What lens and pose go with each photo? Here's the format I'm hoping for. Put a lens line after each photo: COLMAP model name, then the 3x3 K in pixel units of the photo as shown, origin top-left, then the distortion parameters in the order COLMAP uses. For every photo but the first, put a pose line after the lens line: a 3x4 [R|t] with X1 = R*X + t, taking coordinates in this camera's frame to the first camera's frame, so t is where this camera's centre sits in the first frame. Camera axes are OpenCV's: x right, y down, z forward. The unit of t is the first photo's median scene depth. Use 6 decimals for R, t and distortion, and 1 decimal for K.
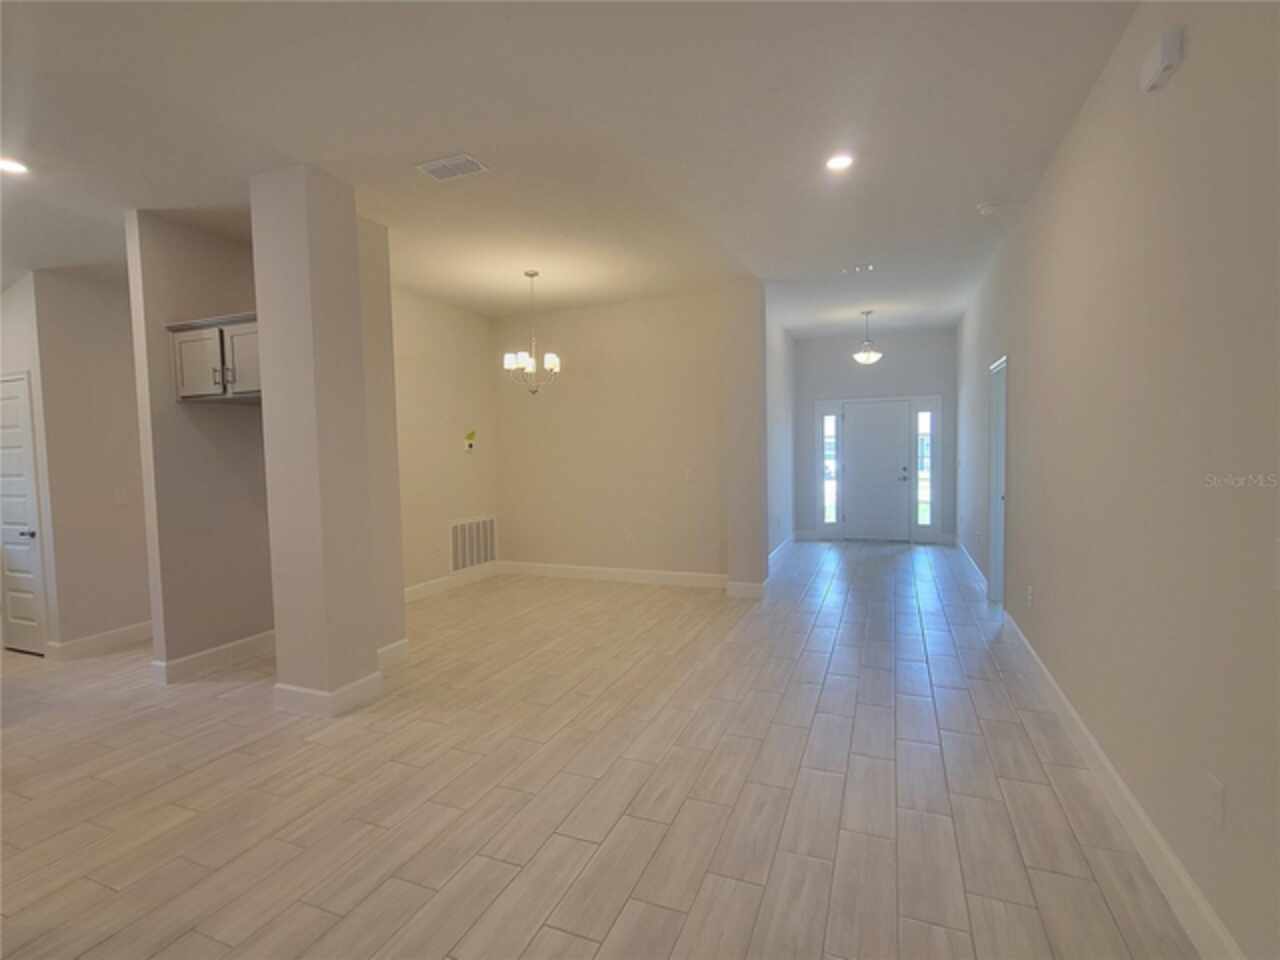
lens RADIAL K [[579.9, 0, 638.6], [0, 579.9, 455.5], [0, 0, 1]] dist [-0.000281, 0.000091]
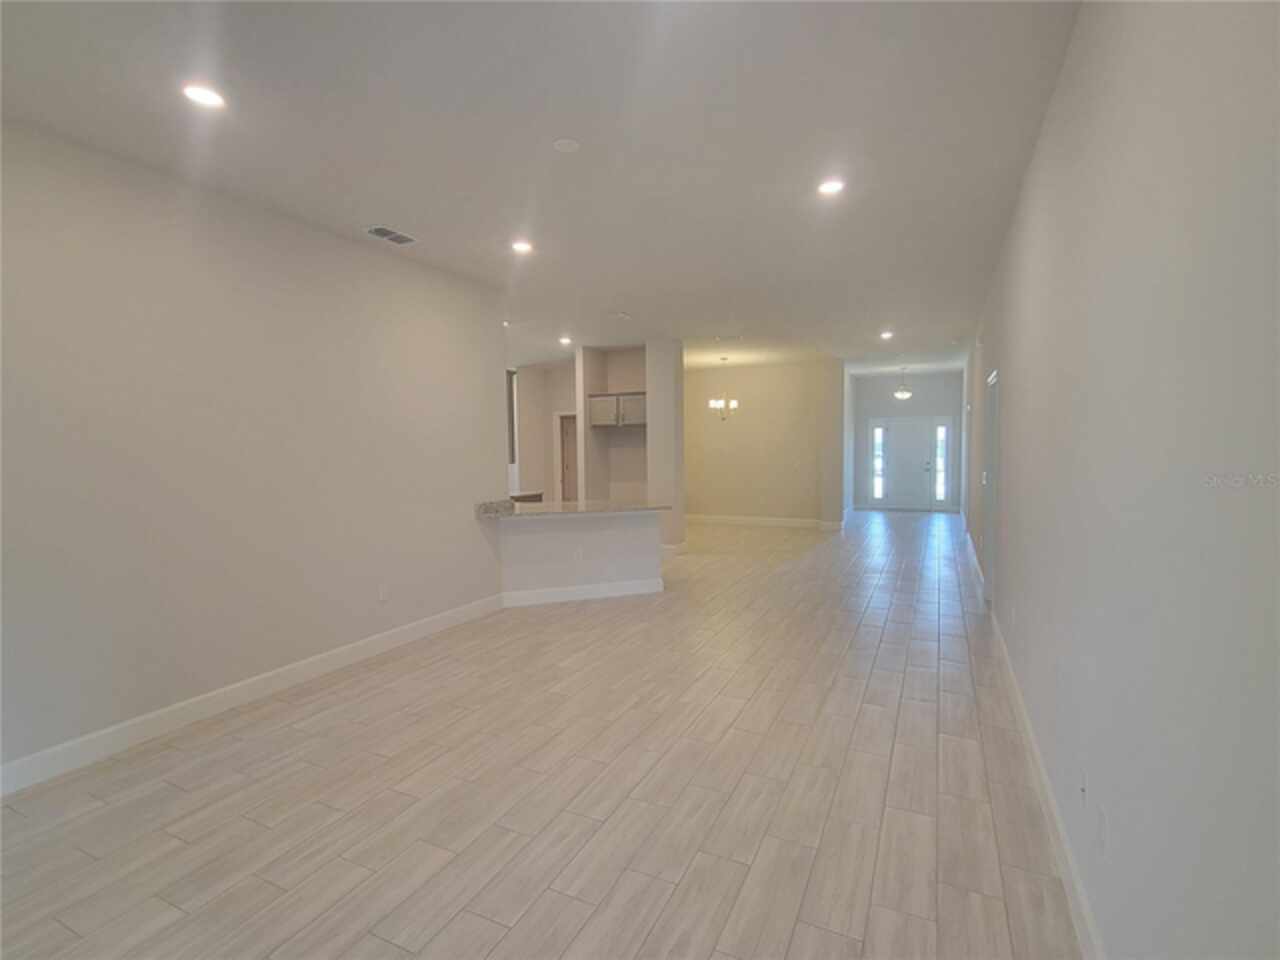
lens RADIAL K [[609.2, 0, 646.6], [0, 609.2, 480.0], [0, 0, 1]] dist [0.003258, 0.001057]
pose [[0.999058, 0.002168, -0.043337, -0.220629], [-0.000923, 0.999587, 0.028723, 0.021686], [0.043381, -0.028656, 0.998648, -0.661306]]
